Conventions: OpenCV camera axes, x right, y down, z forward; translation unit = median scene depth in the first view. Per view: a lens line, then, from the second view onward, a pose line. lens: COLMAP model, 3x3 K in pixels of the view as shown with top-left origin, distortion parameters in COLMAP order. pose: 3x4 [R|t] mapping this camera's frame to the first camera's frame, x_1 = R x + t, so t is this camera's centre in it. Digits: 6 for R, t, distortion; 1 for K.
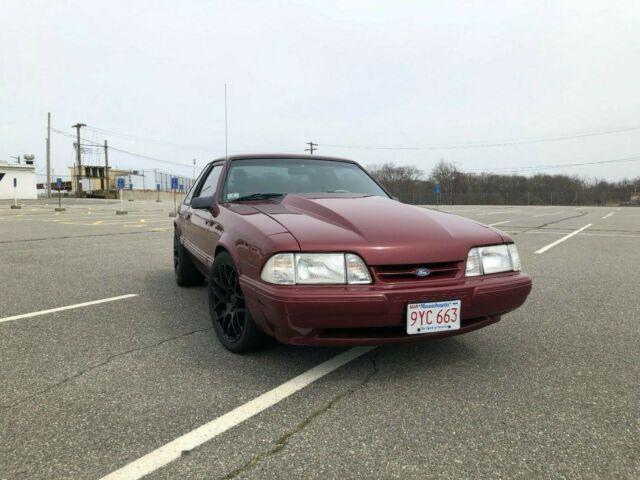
lens RADIAL K [[518.6, 0, 327.3], [0, 518.6, 227.9], [0, 0, 1]] dist [0.010379, -0.002659]
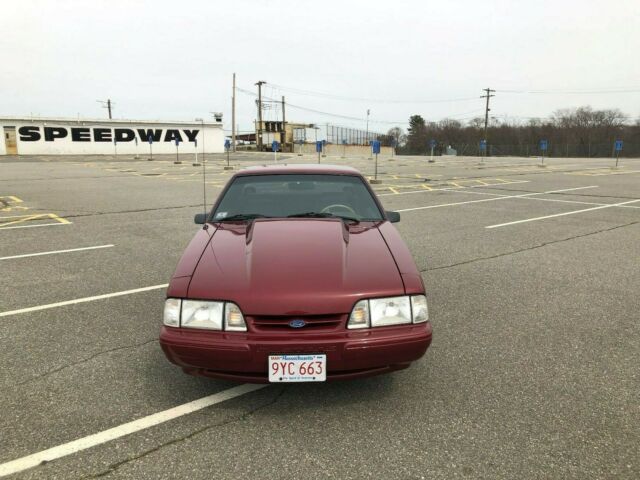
lens RADIAL K [[518.6, 0, 327.3], [0, 518.6, 227.9], [0, 0, 1]] dist [0.010379, -0.002659]
pose [[0.944569, 0.047513, -0.324858, 0.588429], [-0.015663, 0.994868, 0.099965, -0.221679], [0.327940, -0.089336, 0.940465, 0.034745]]
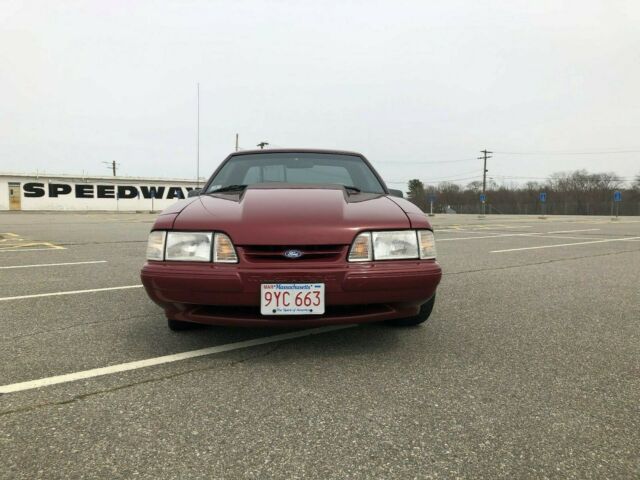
lens RADIAL K [[518.6, 0, 327.3], [0, 518.6, 227.9], [0, 0, 1]] dist [0.010379, -0.002659]
pose [[0.944113, 0.008225, -0.329520, 0.571996], [-0.015397, 0.999698, -0.019161, 0.055815], [0.329263, 0.023164, 0.943954, 0.106312]]
